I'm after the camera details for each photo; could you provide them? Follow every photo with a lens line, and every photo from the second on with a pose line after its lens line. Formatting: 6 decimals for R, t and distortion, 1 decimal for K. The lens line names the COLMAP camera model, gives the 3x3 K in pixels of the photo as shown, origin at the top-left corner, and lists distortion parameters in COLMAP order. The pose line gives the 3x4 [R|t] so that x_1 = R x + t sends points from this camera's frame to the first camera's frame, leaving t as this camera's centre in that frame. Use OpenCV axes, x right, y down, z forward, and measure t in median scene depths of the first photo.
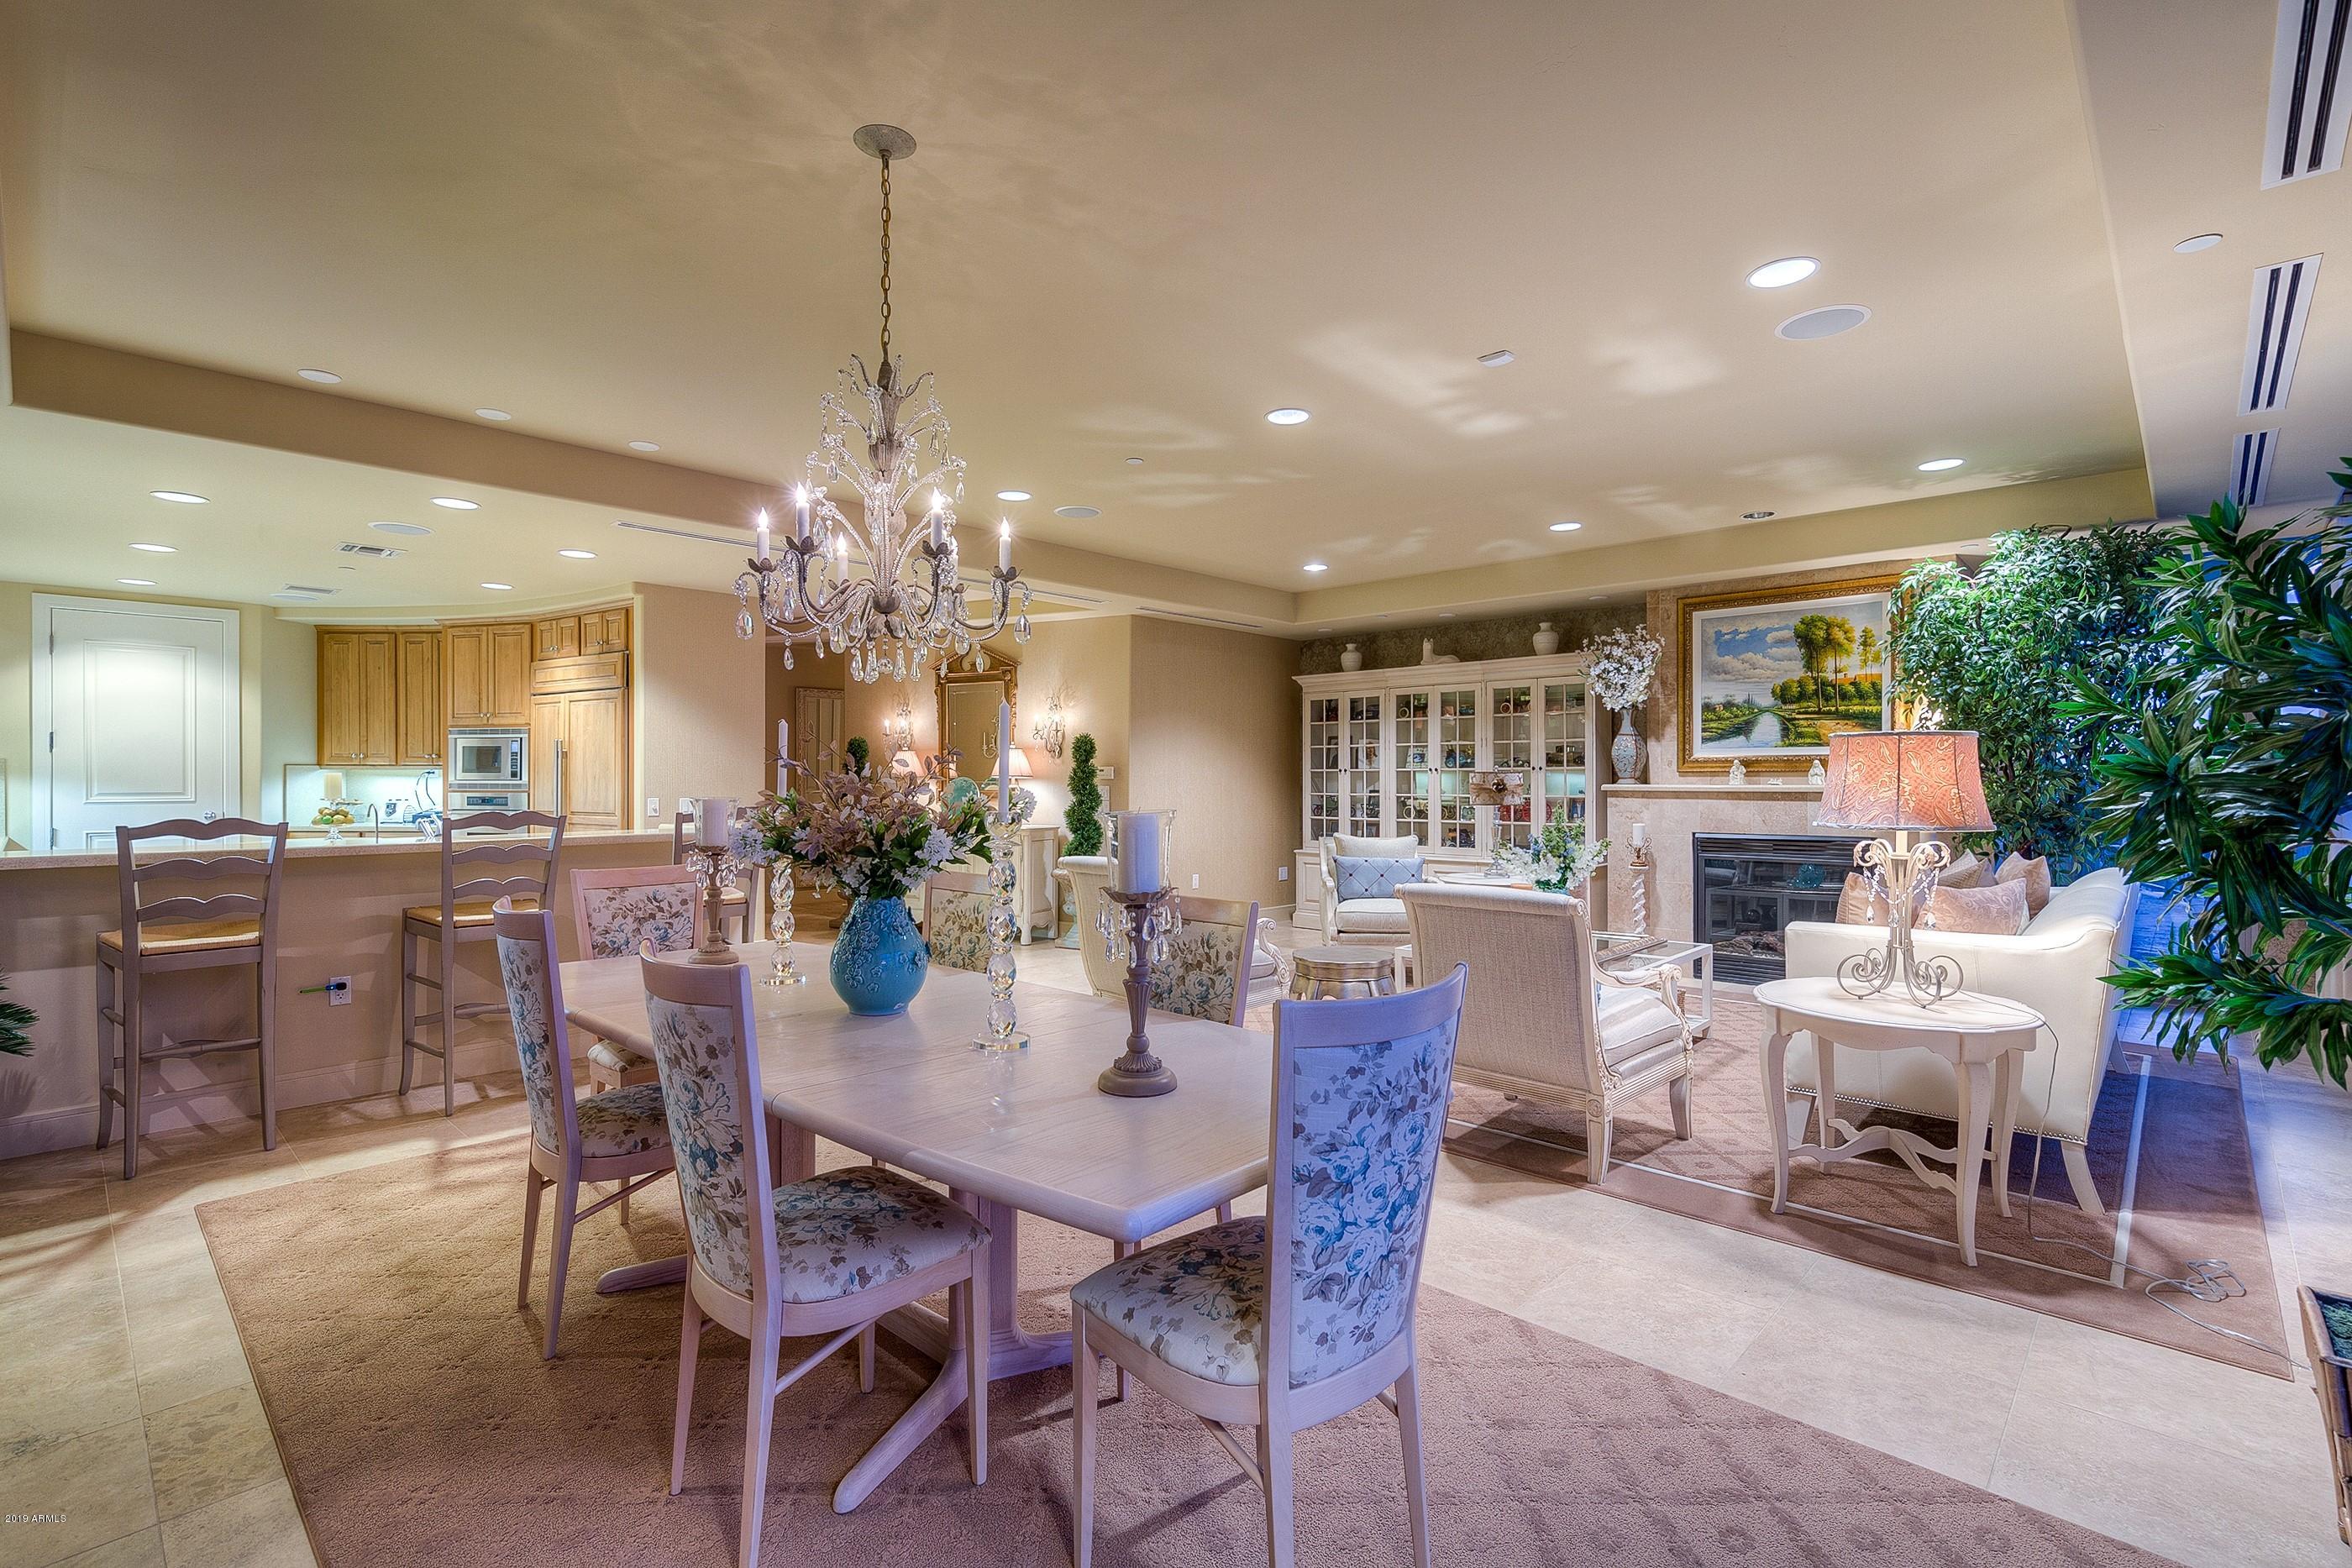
lens RADIAL K [[1056.6, 0, 1194.8], [0, 1056.6, 778.4], [0, 0, 1]] dist [0.005167, -0.000246]
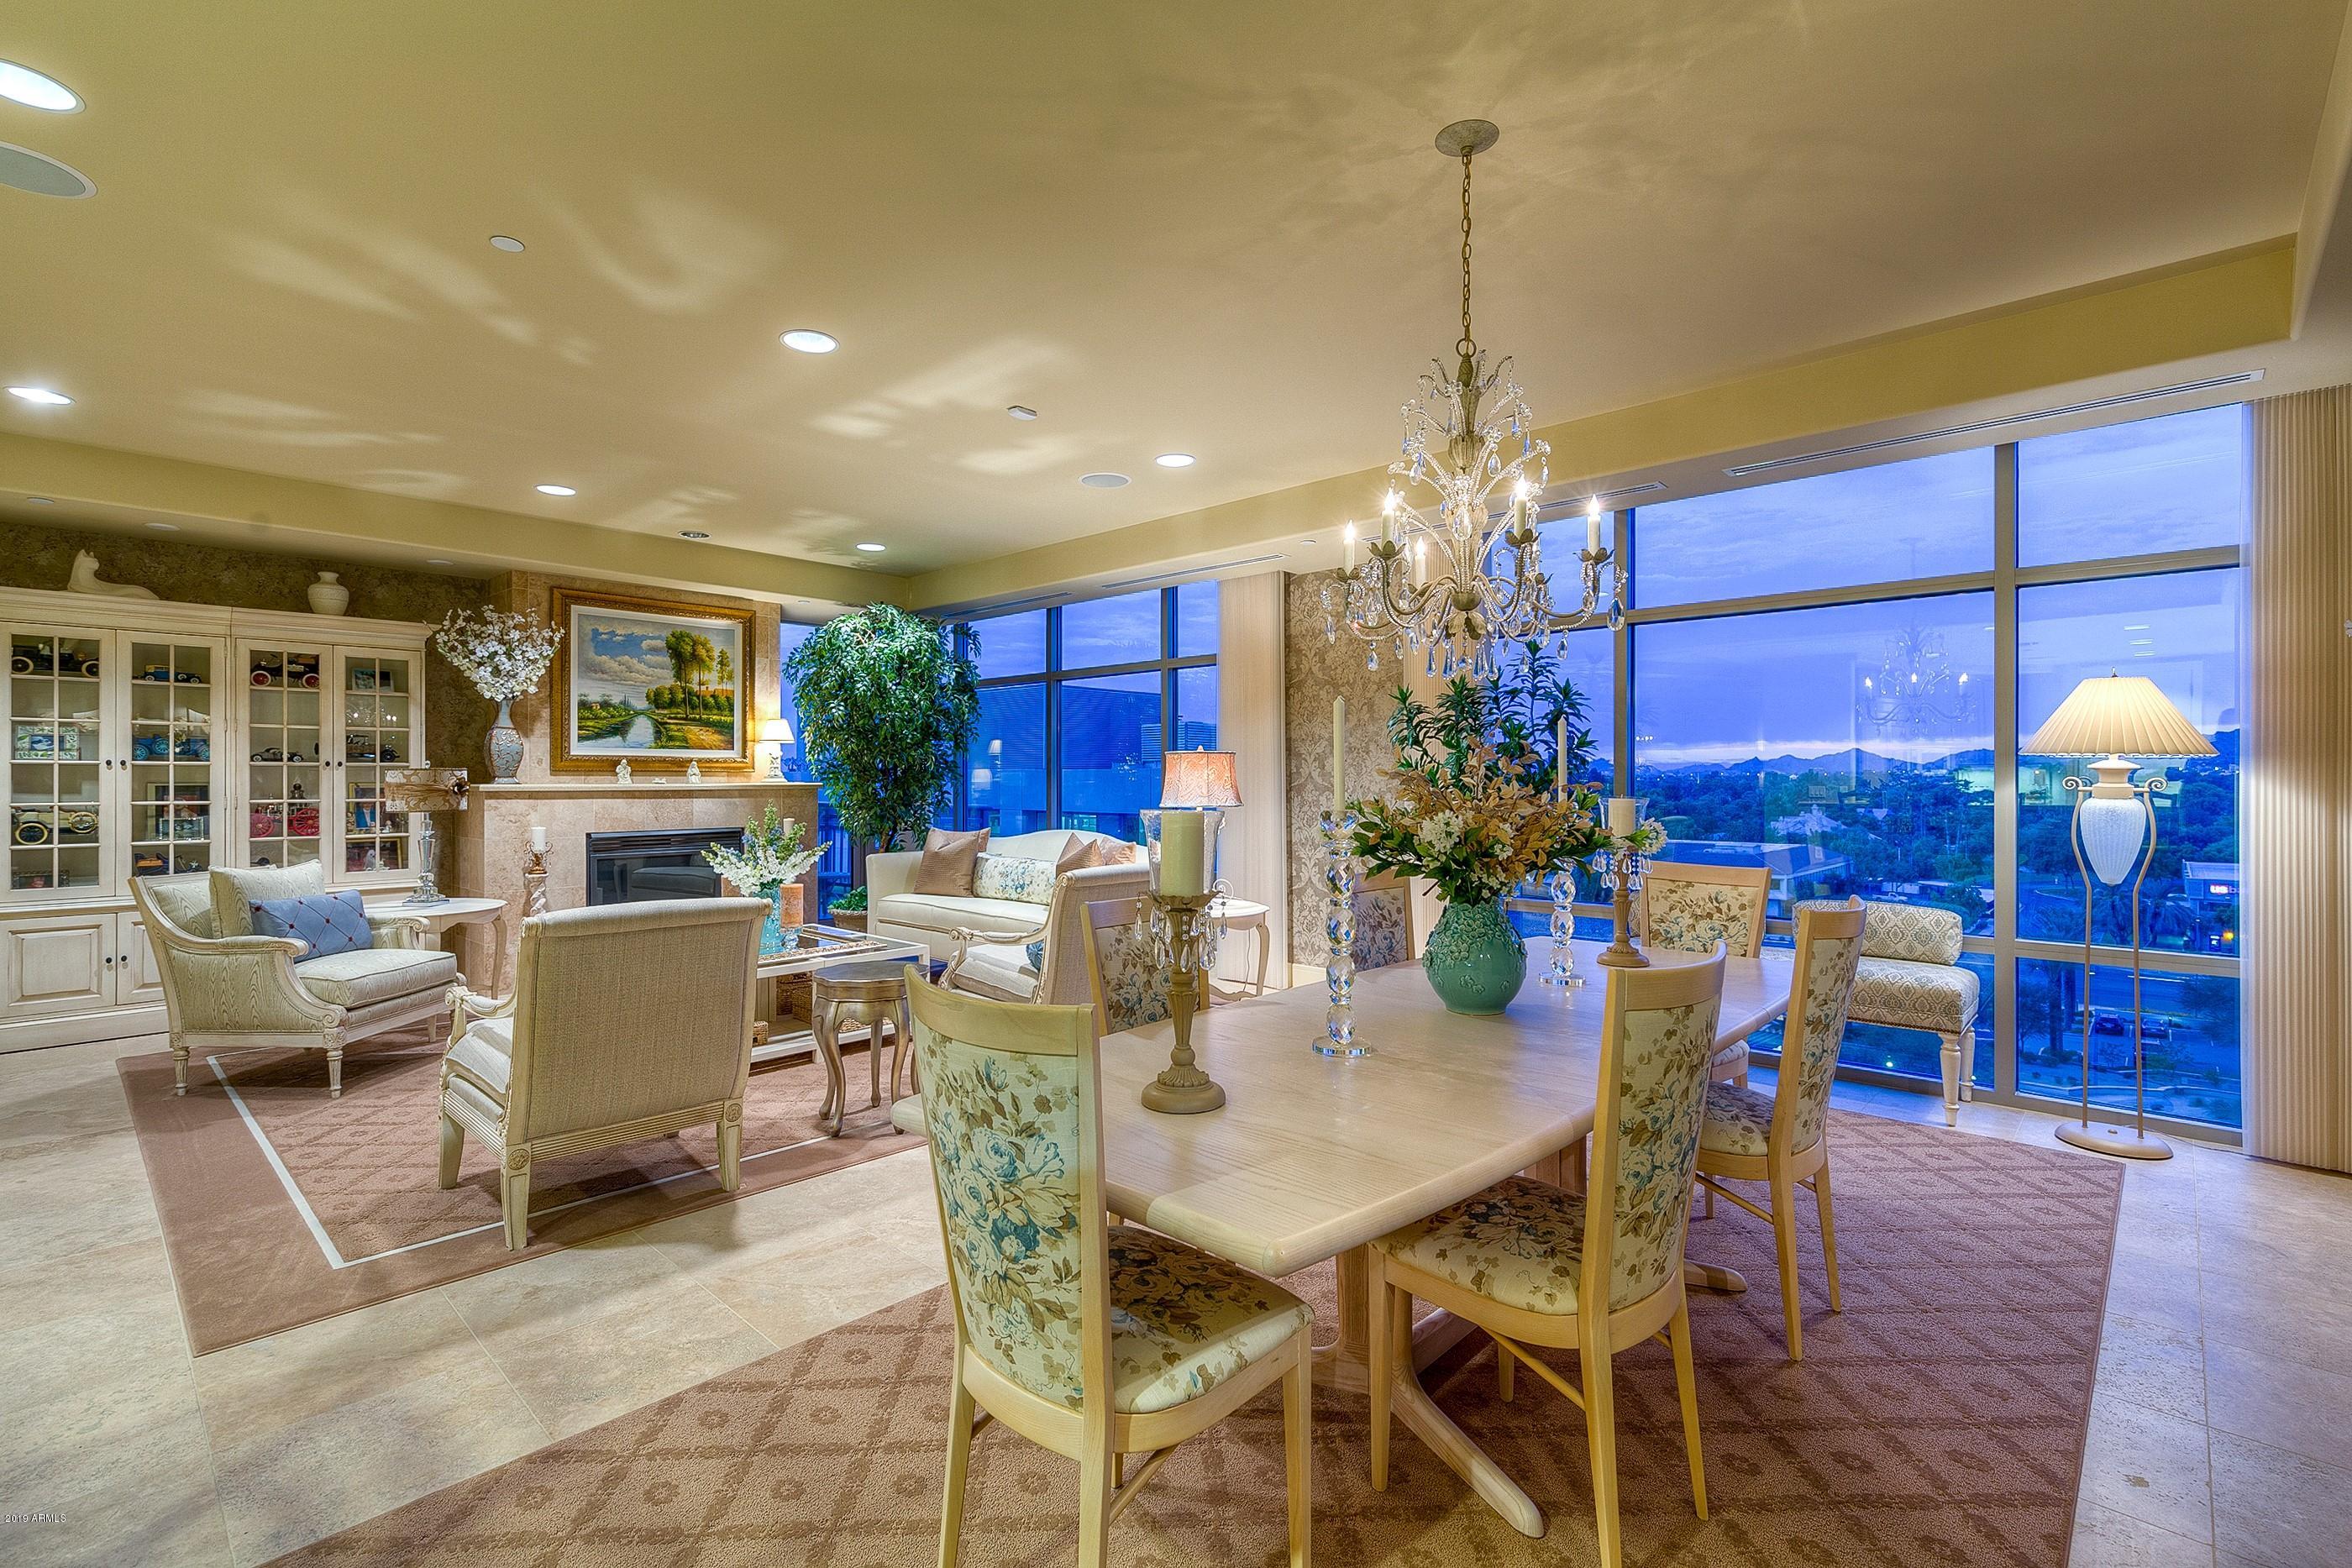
lens RADIAL K [[1056.6, 0, 1113.1], [0, 1056.6, 769.7], [0, 0, 1]] dist [0.005167, -0.000246]
pose [[0.040569, 0.009083, 0.999135, -0.491331], [-0.000639, 0.999959, -0.009064, 0.001450], [-0.999177, -0.000270, 0.040573, 0.488386]]
